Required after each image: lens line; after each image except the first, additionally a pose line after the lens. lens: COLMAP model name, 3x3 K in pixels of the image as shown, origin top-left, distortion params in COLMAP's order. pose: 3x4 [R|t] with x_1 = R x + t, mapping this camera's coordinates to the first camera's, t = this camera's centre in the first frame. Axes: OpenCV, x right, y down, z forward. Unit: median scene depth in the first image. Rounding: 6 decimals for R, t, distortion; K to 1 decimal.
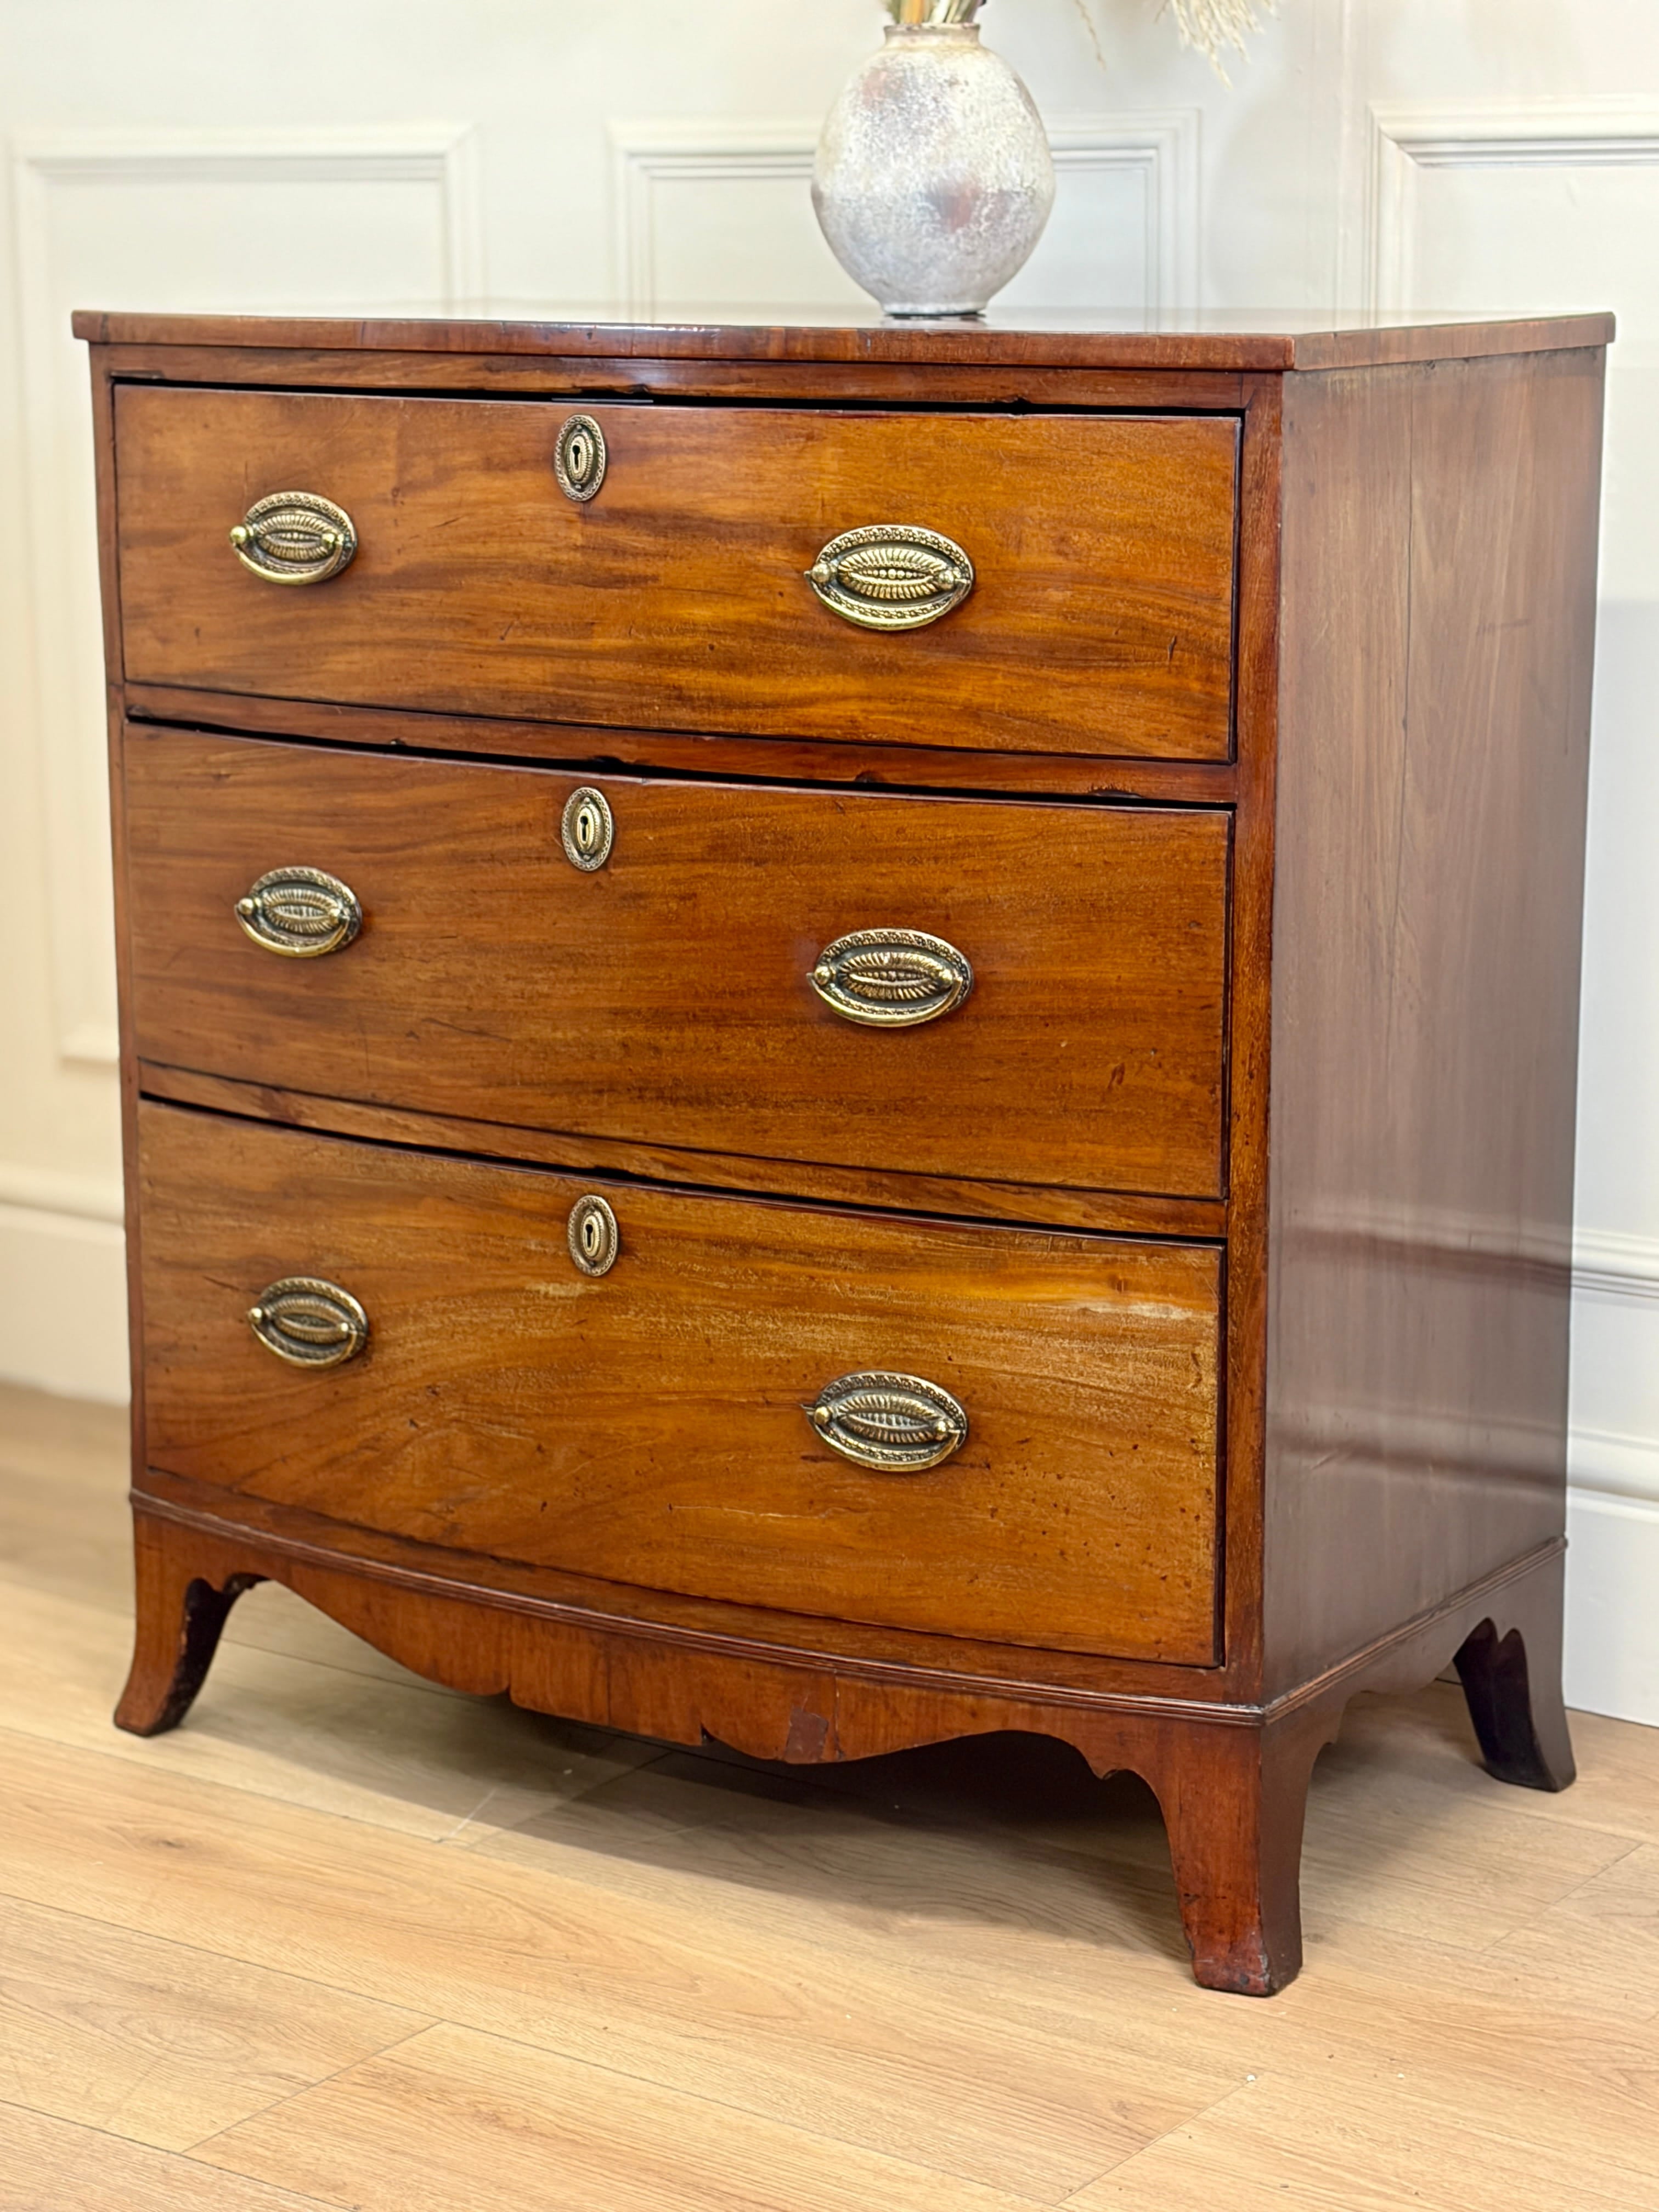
lens RADIAL K [[4334.0, 0, 829.5], [0, 4334.0, 1106.0], [0, 0, 1]] dist [0.028576, -0.032837]
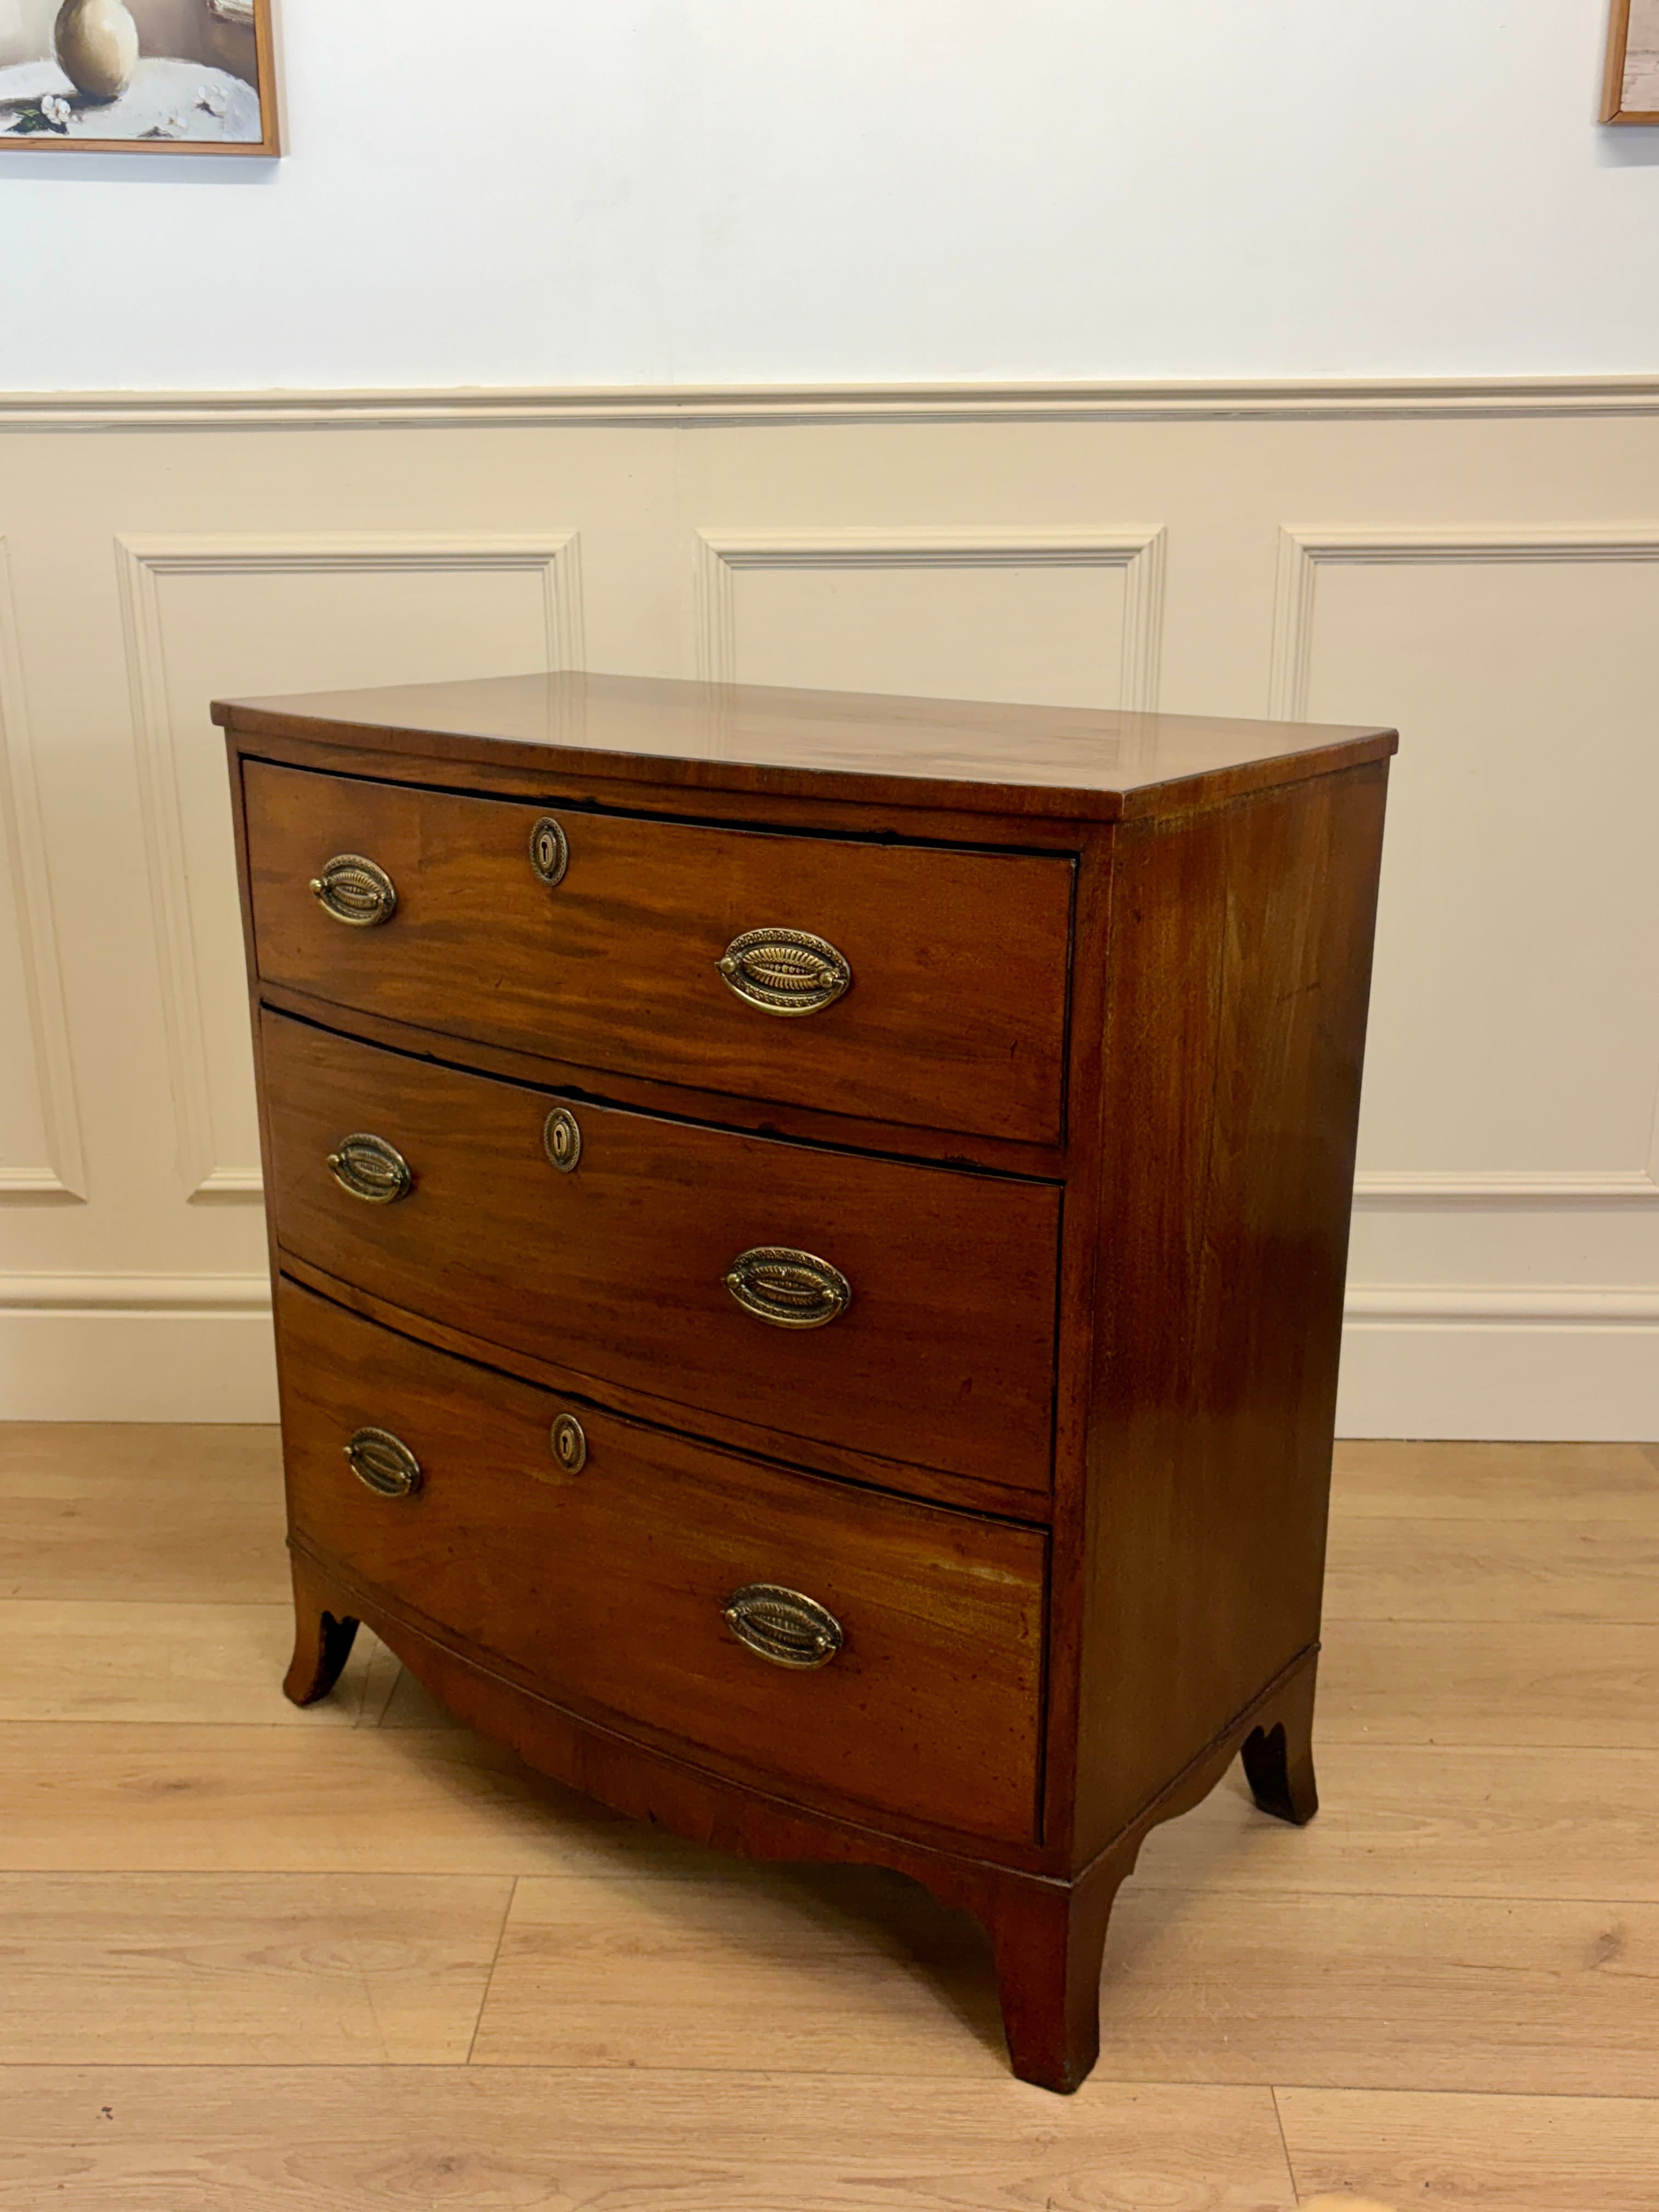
lens RADIAL K [[2009.5, 0, 829.9], [0, 2009.5, 1097.5], [0, 0, 1]] dist [0.098326, -0.141172]
pose [[0.997980, 0.024071, -0.058786, 0.057285], [-0.019613, 0.996971, 0.075263, -0.122614], [0.060420, -0.073958, 0.995429, 0.421781]]
